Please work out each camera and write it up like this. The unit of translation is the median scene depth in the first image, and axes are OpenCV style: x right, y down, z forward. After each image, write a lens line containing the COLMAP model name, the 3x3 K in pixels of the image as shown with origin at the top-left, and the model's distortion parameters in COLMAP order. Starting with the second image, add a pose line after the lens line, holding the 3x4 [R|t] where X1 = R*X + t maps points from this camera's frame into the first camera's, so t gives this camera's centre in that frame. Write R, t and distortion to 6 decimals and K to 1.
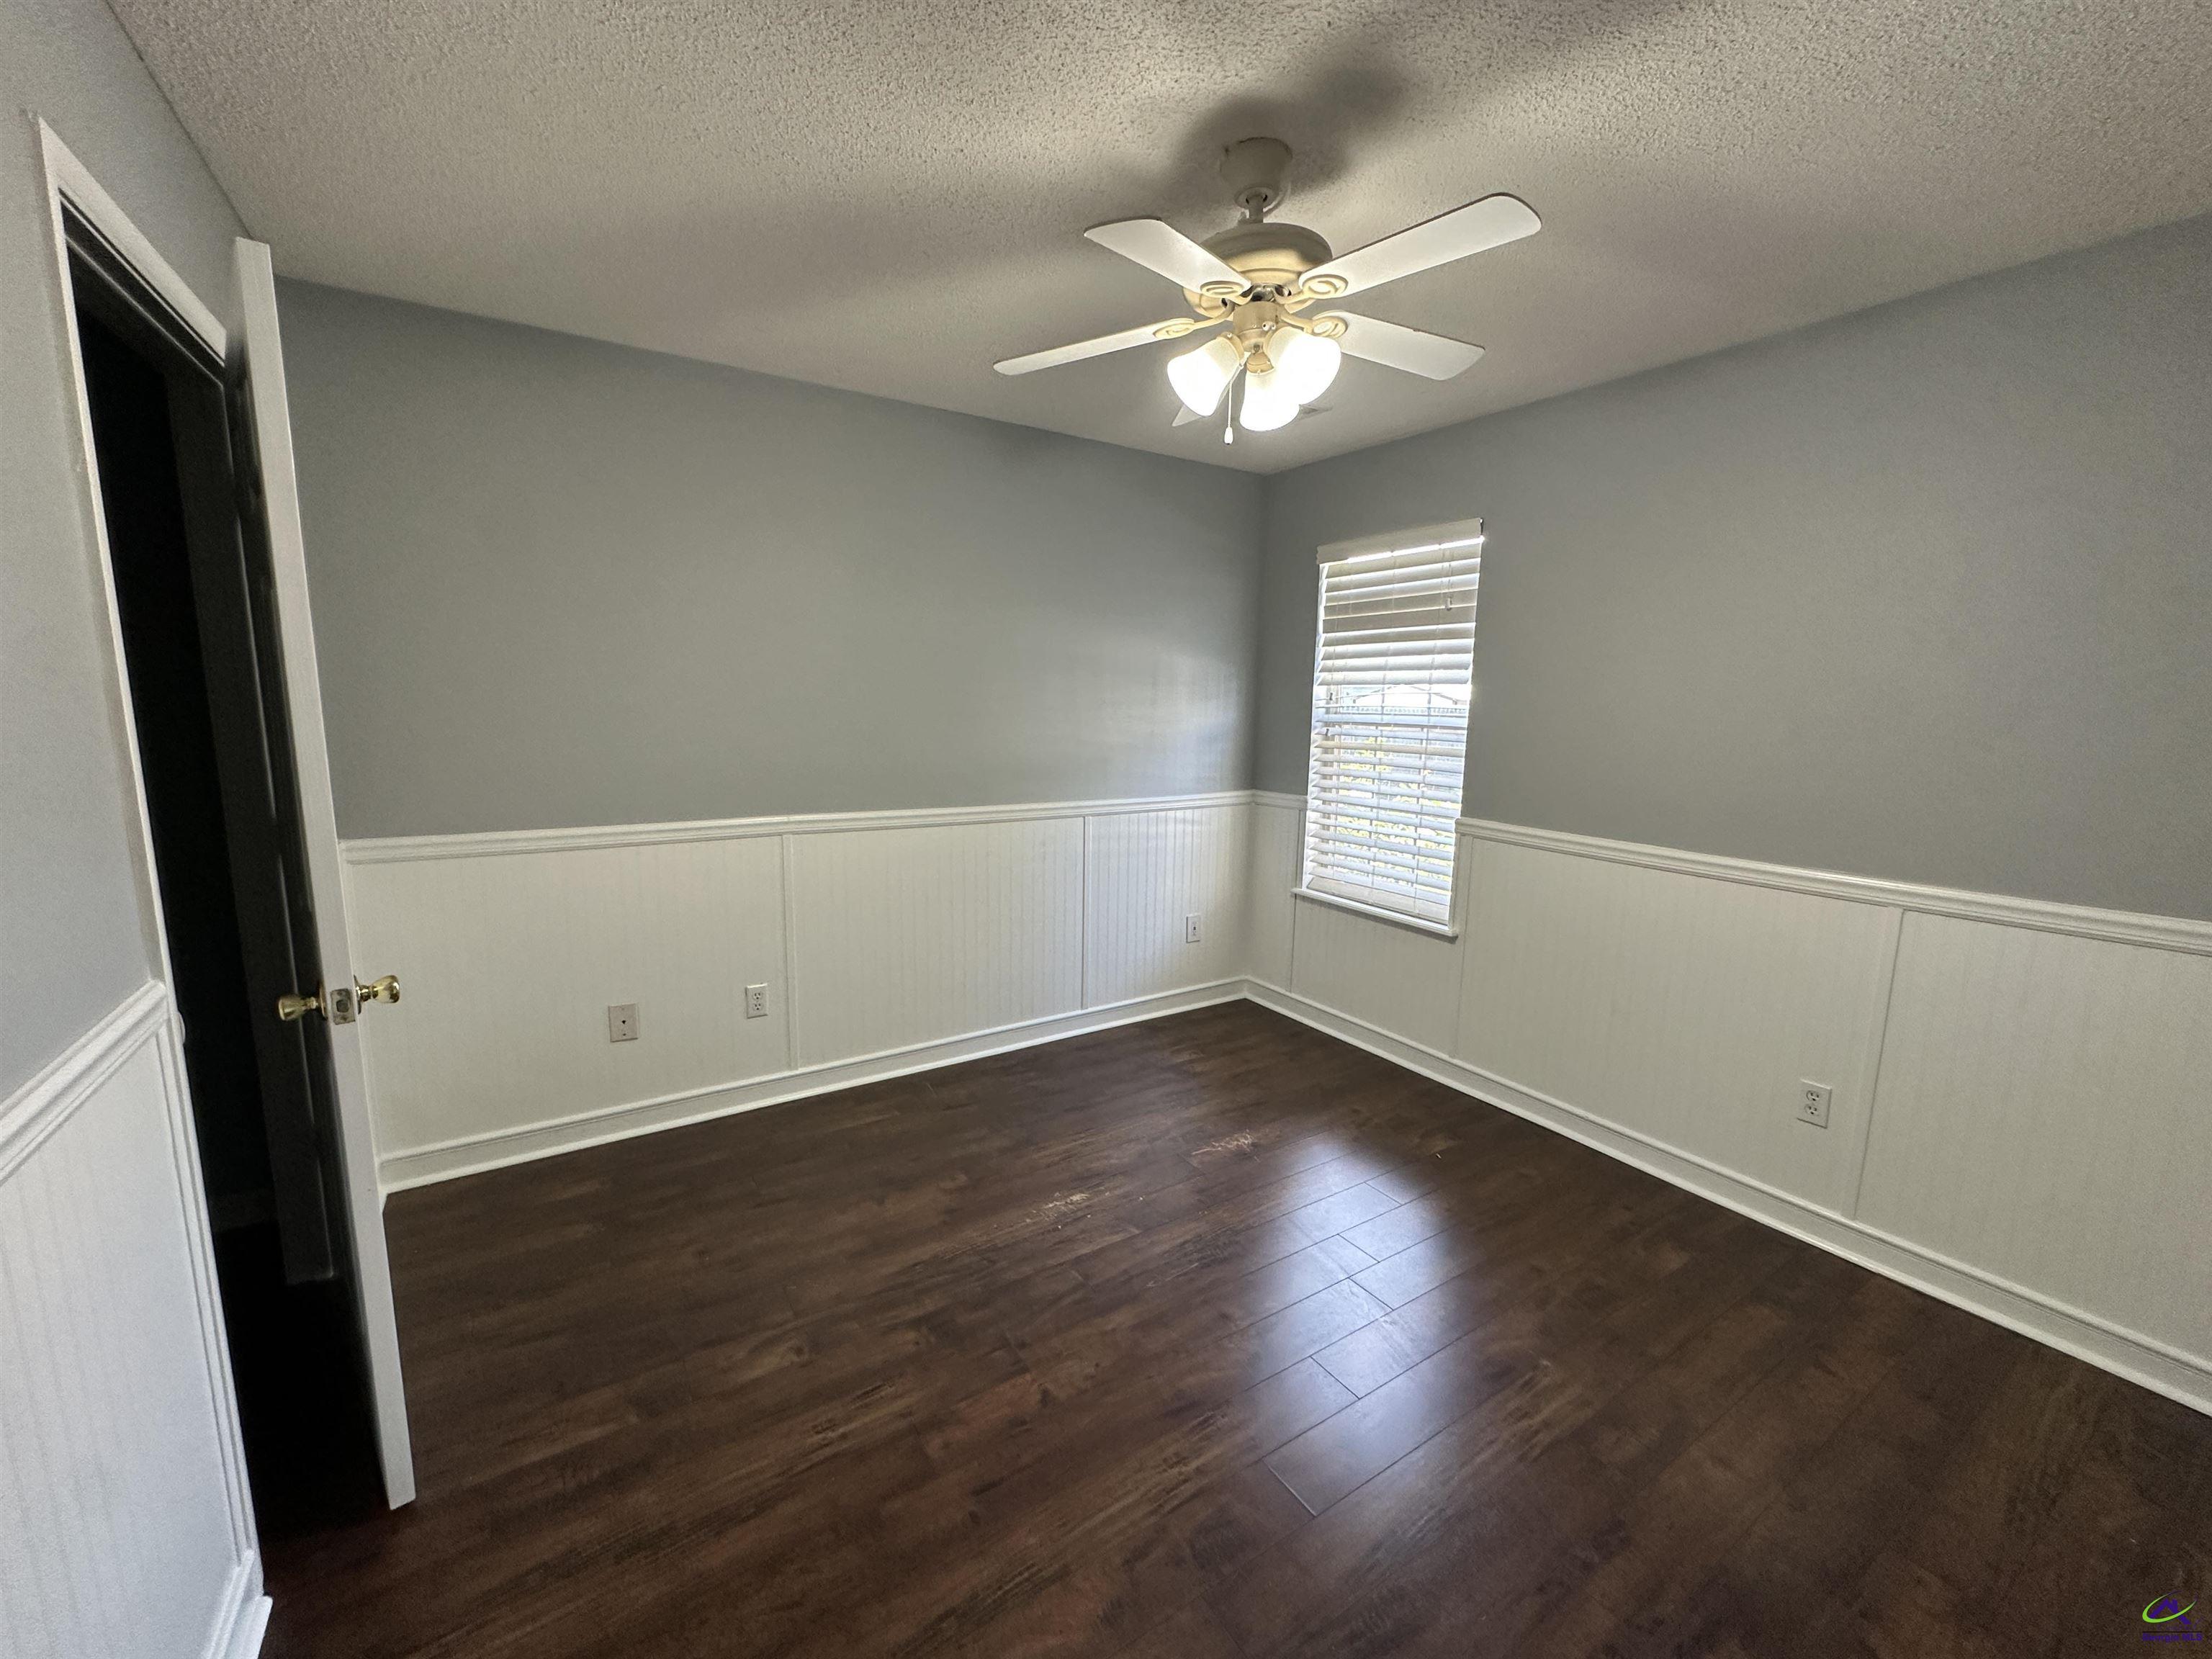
lens RADIAL K [[892.1, 0, 1106.0], [0, 892.1, 829.5], [0, 0, 1]] dist [0.000760, 0.000093]
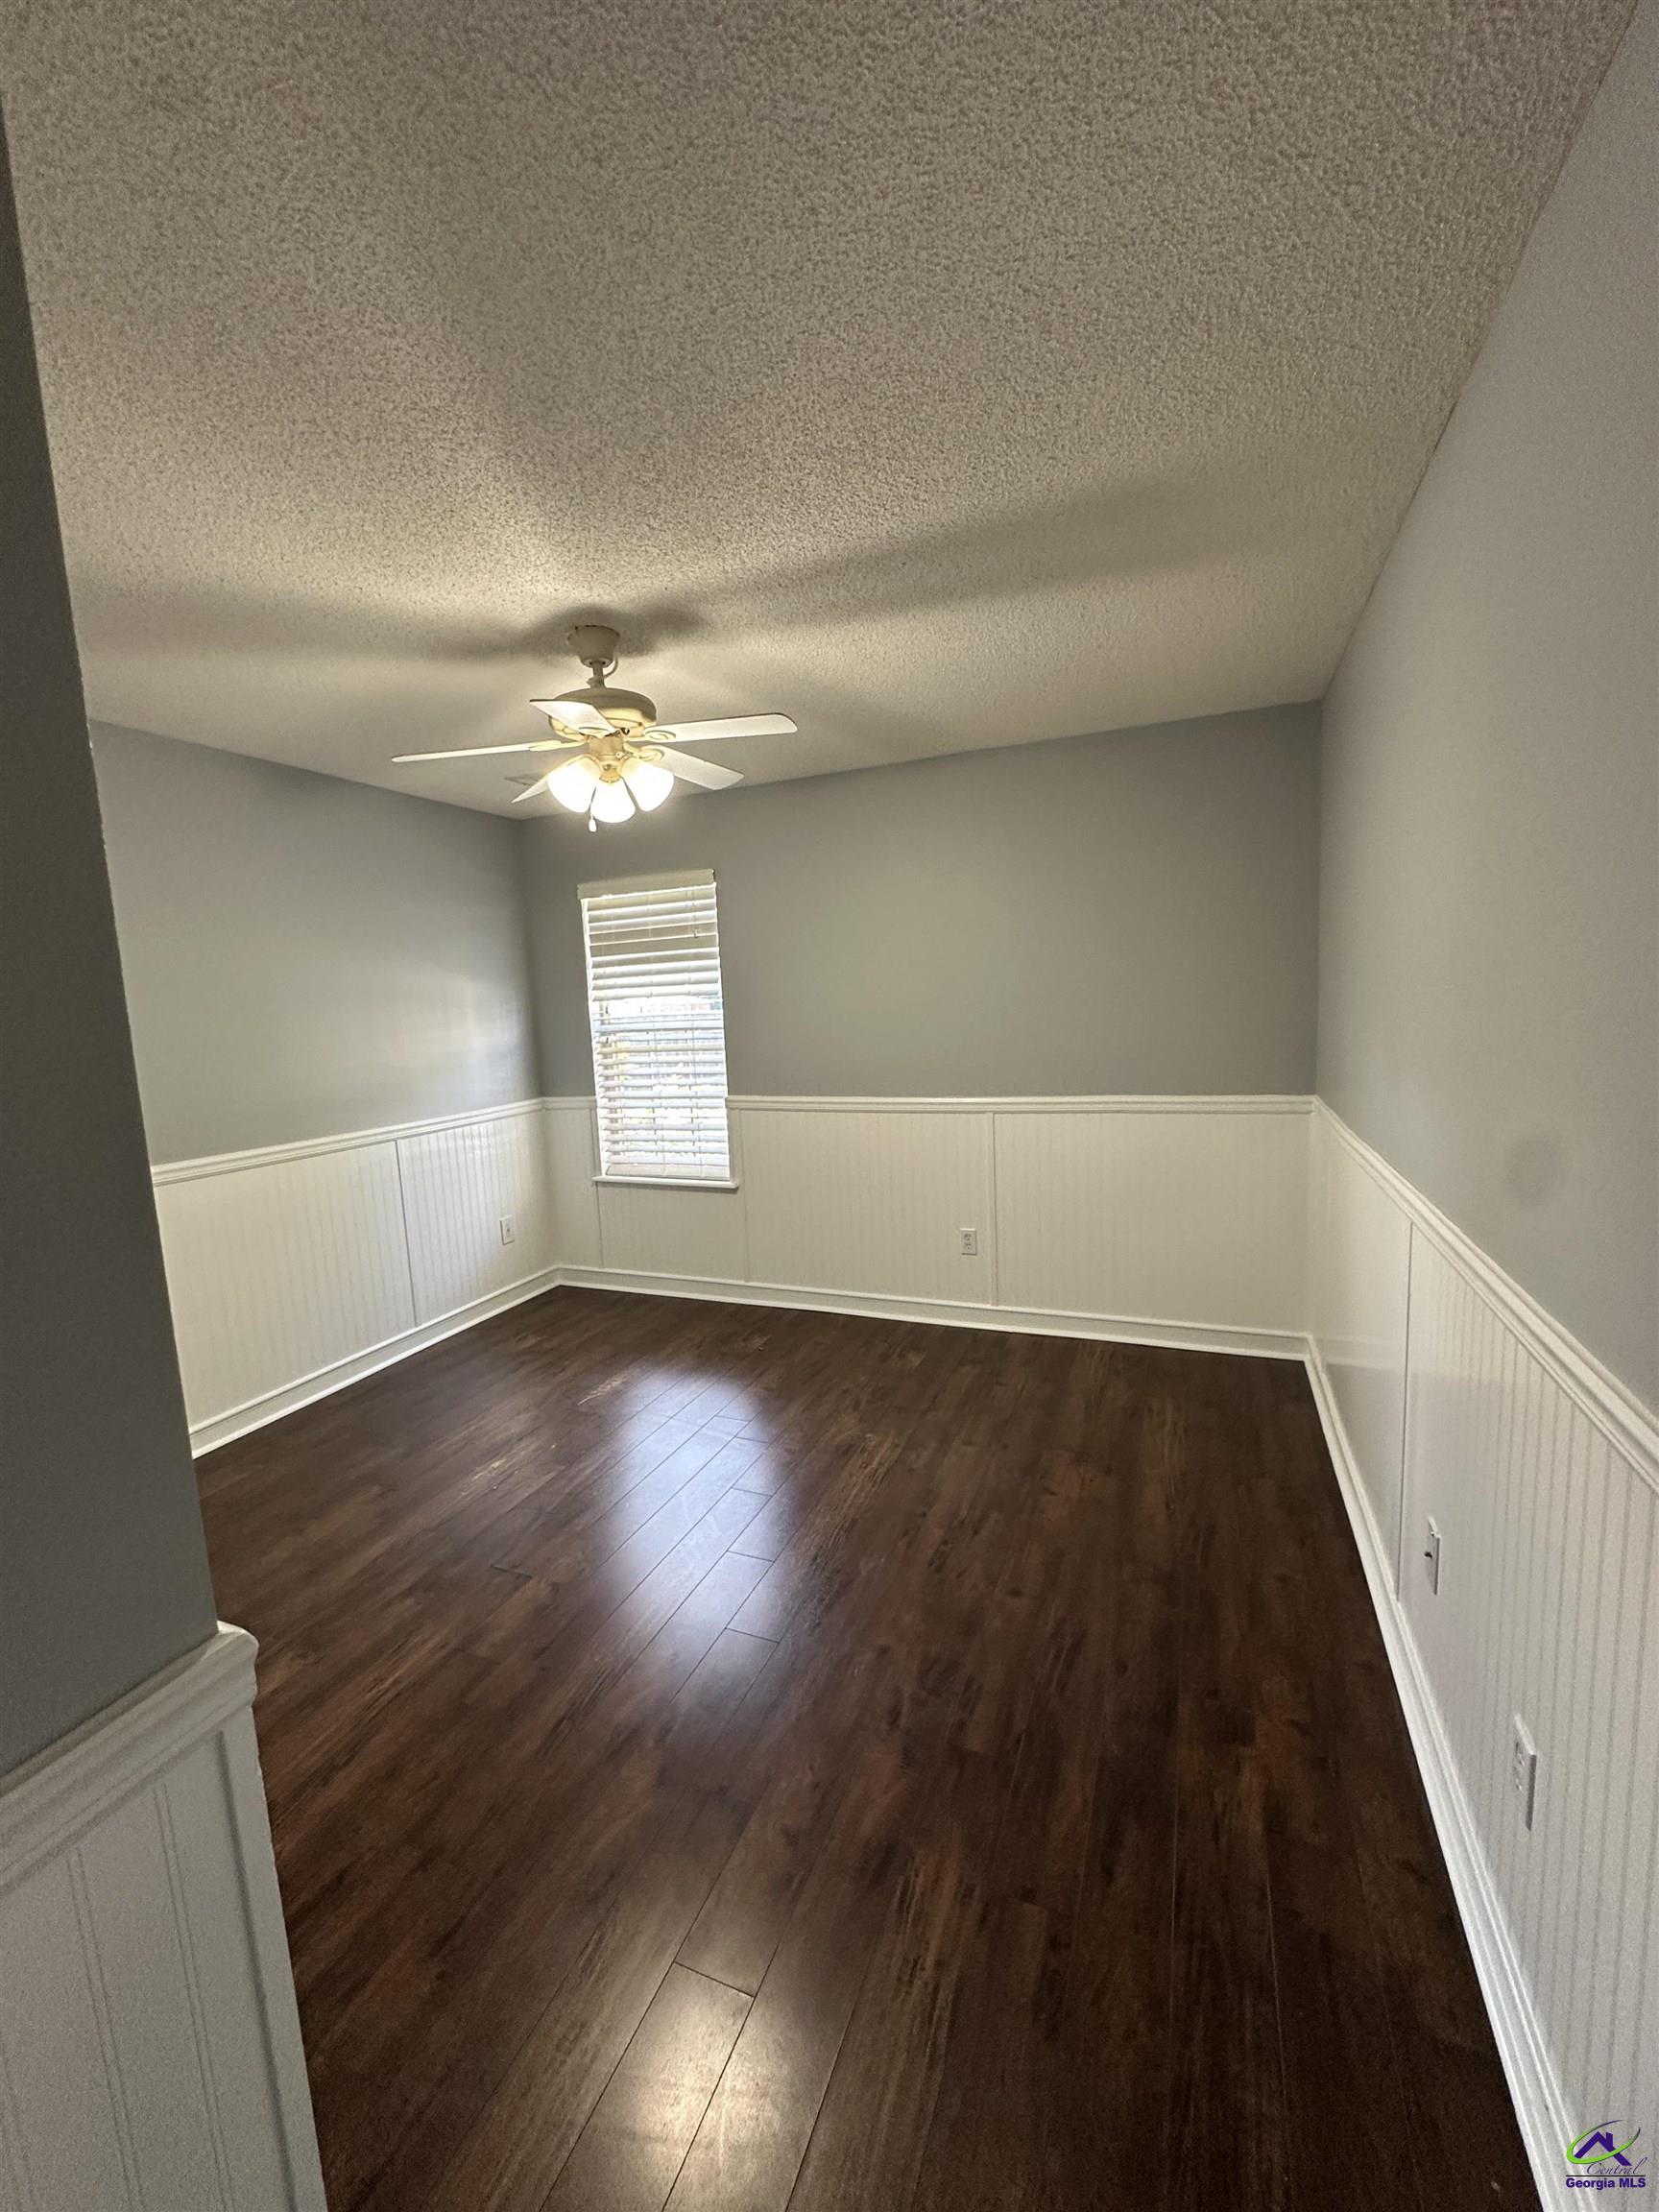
lens RADIAL K [[892.1, 0, 828.8], [0, 892.1, 1112.8], [0, 0, 1]] dist [0.000760, 0.000093]
pose [[0.824972, -0.129171, 0.550215, -0.188177], [0.145148, 0.989302, 0.014624, 0.012428], [-0.546218, 0.067798, 0.834895, -0.154247]]
